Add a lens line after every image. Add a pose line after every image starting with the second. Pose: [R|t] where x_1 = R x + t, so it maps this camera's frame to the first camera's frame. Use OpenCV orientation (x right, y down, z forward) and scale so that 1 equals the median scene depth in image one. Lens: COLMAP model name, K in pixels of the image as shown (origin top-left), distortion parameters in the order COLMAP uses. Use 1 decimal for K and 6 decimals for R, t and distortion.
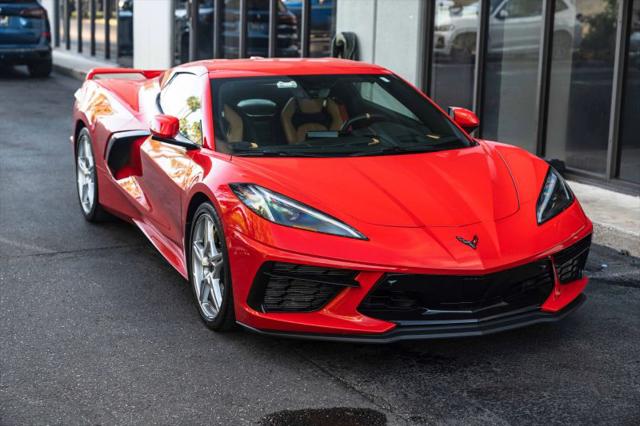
lens RADIAL K [[986.0, 0, 320.0], [0, 986.0, 213.0], [0, 0, 1]] dist [0.017037, 0.016956]
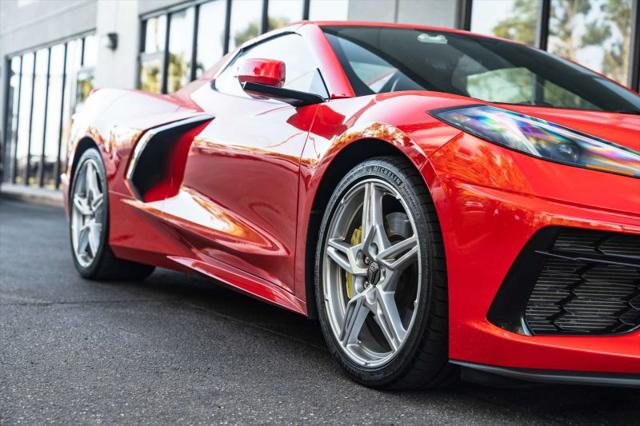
lens RADIAL K [[986.0, 0, 320.0], [0, 986.0, 213.0], [0, 0, 1]] dist [0.017037, 0.016956]
pose [[0.997742, 0.029564, 0.060301, -0.145237], [-0.019880, 0.987669, -0.155291, 0.089309], [-0.064148, 0.153742, 0.986027, 0.368287]]
